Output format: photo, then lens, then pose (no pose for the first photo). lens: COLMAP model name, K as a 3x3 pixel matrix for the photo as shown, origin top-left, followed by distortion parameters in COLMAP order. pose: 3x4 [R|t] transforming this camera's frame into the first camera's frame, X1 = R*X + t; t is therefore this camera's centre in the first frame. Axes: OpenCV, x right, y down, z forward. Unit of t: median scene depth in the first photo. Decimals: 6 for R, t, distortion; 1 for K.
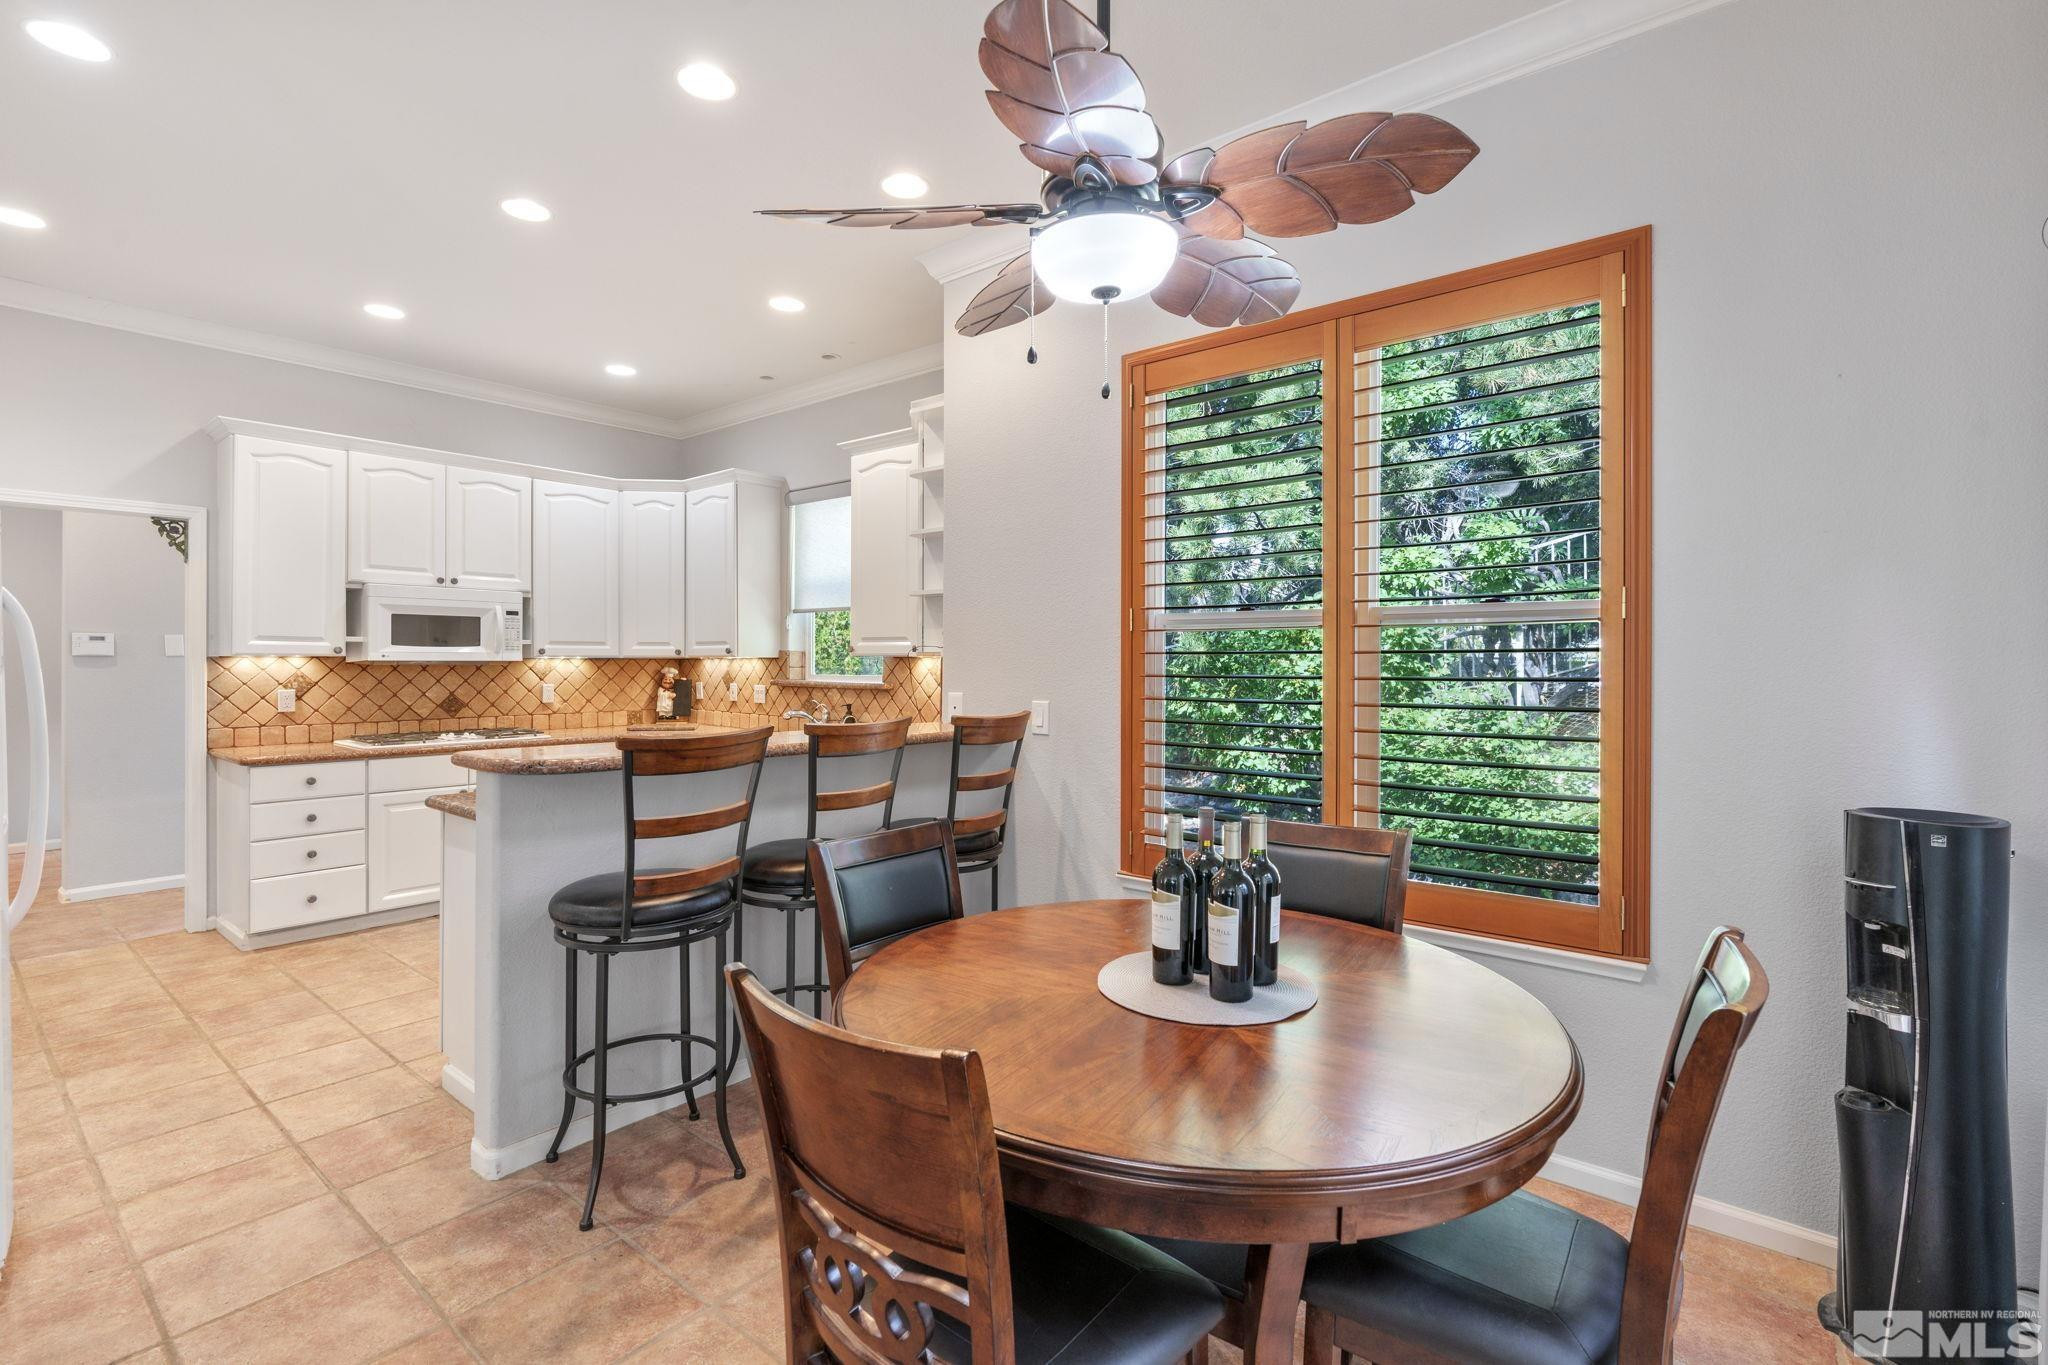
lens RADIAL K [[937.3, 0, 1044.5], [0, 937.3, 666.1], [0, 0, 1]] dist [-0.010371, 0.004007]
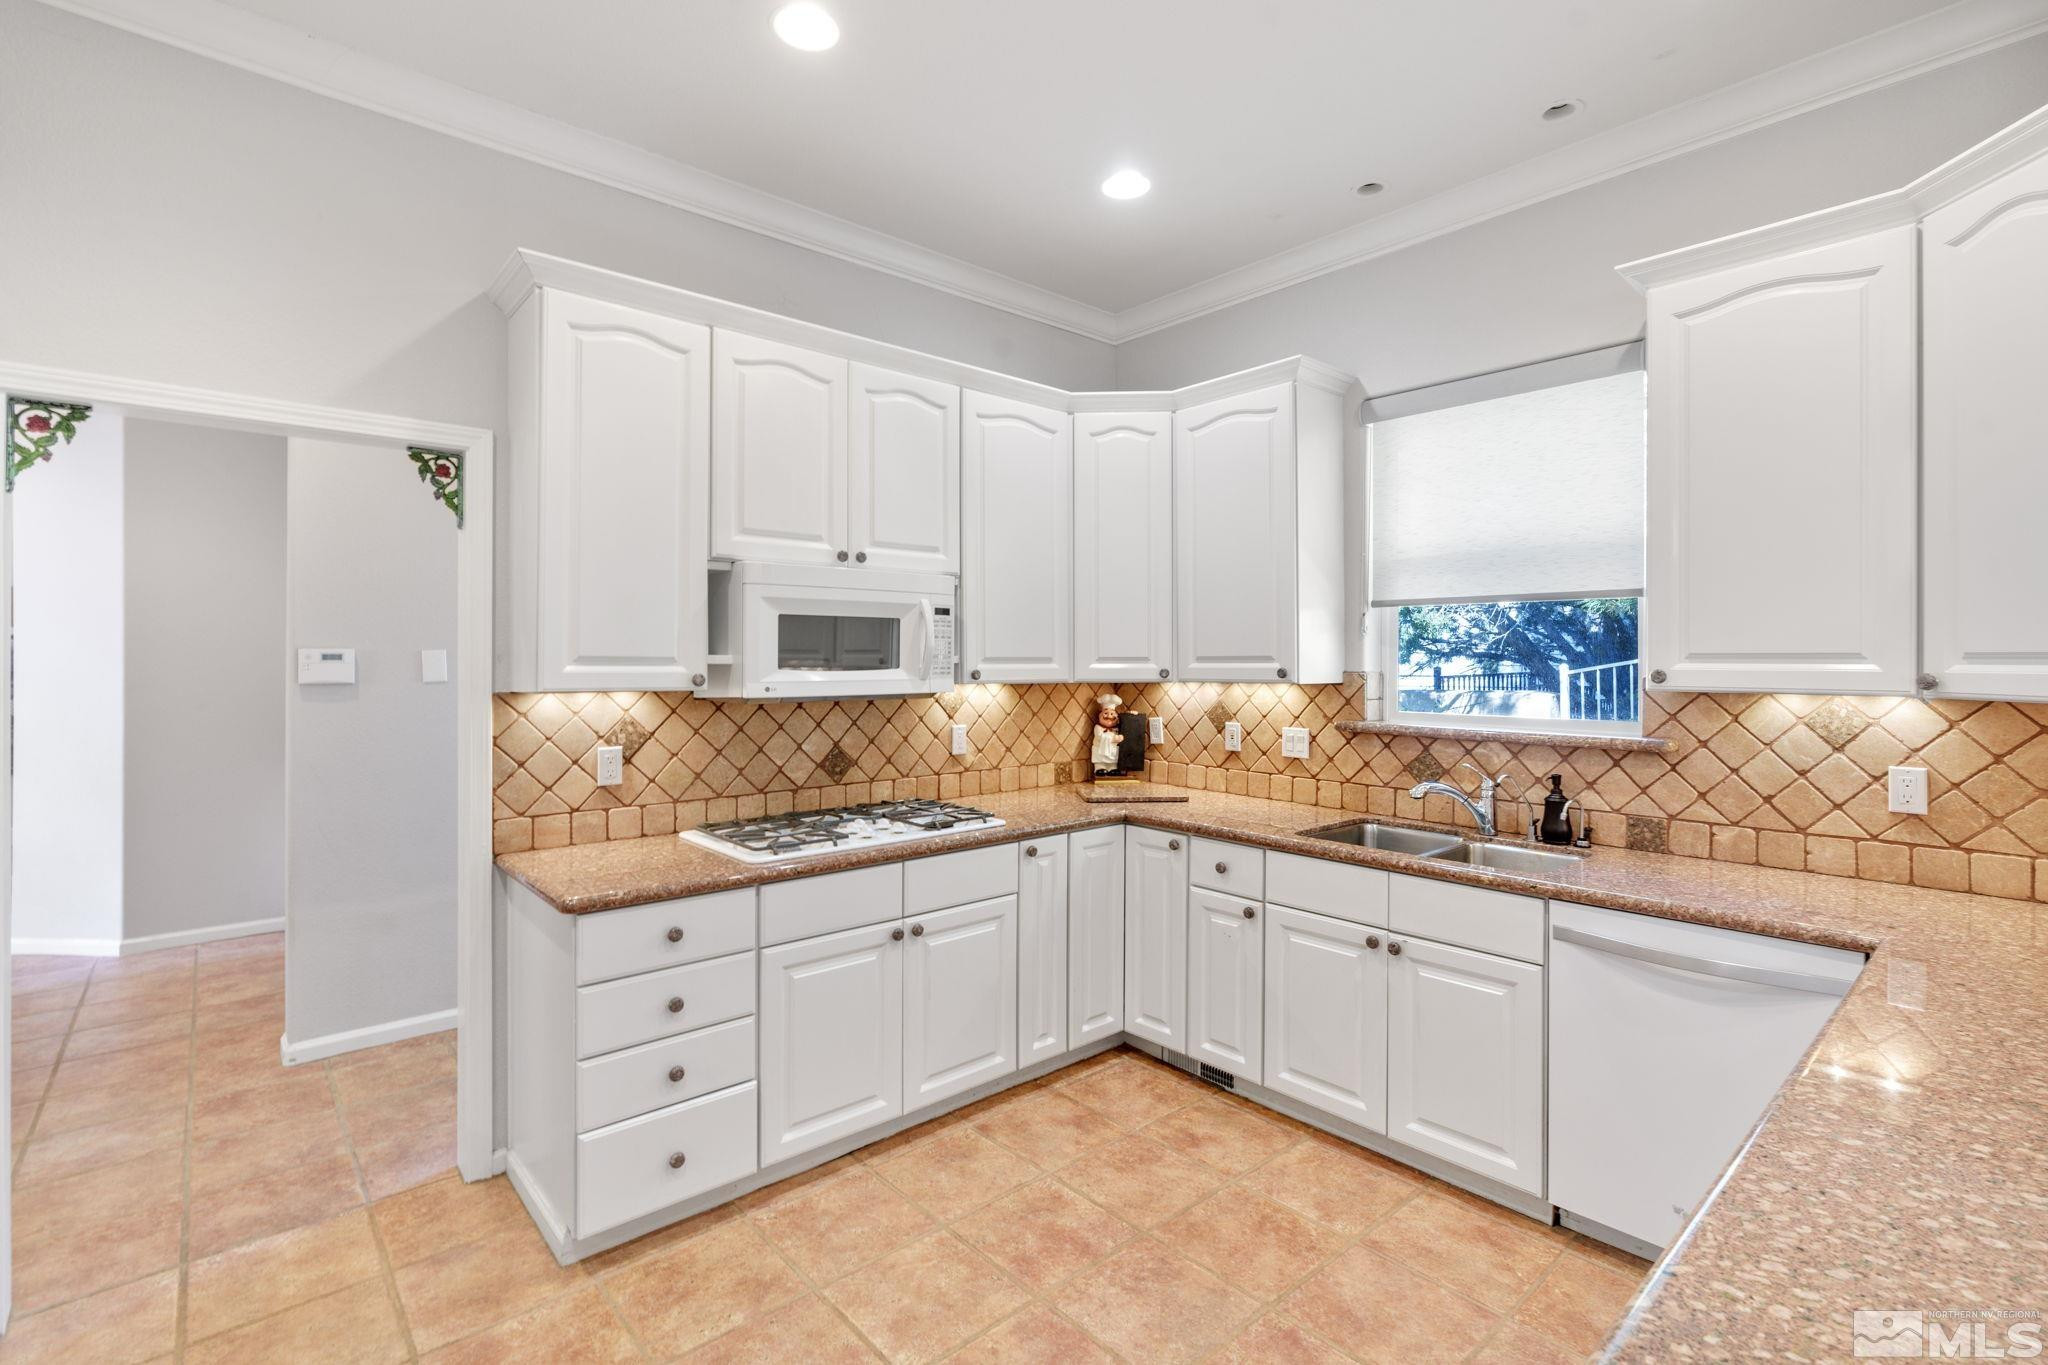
lens RADIAL K [[937.3, 0, 1035.1], [0, 937.3, 658.1], [0, 0, 1]] dist [-0.010371, 0.004007]
pose [[0.986522, -0.003161, -0.163597, -0.425059], [0.002112, 0.999976, -0.006587, -0.023844], [0.163614, 0.006153, 0.986505, 0.436589]]
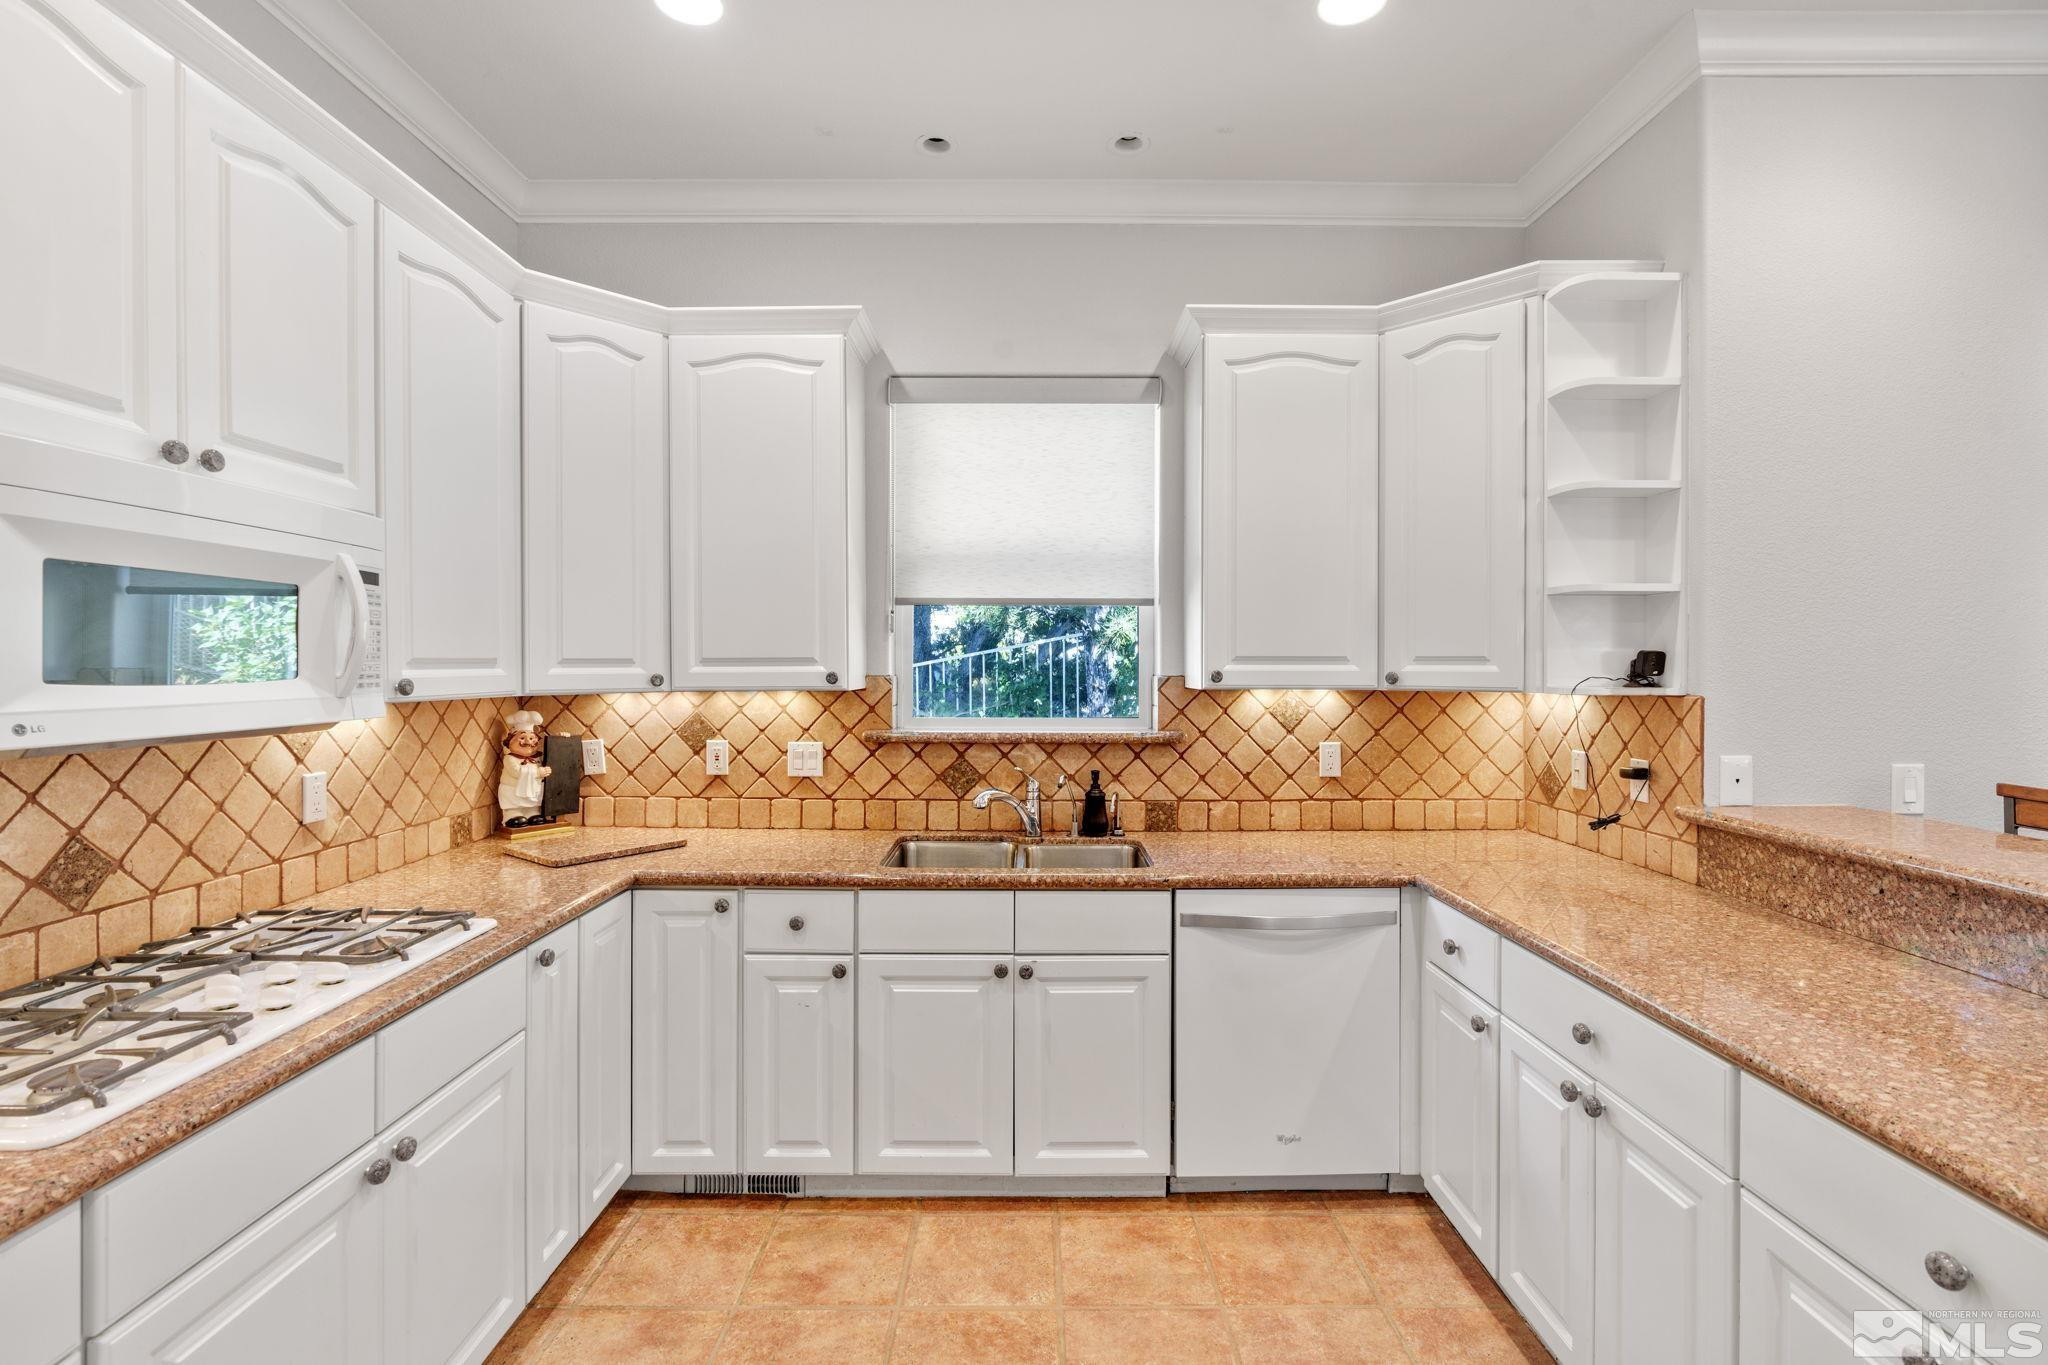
lens RADIAL K [[937.3, 0, 1026.6], [0, 937.3, 669.2], [0, 0, 1]] dist [-0.010371, 0.004007]
pose [[0.777836, -0.007630, 0.628421, -0.611374], [0.005940, 0.999971, 0.004789, -0.024415], [-0.628440, 0.000007, 0.777858, 0.601101]]
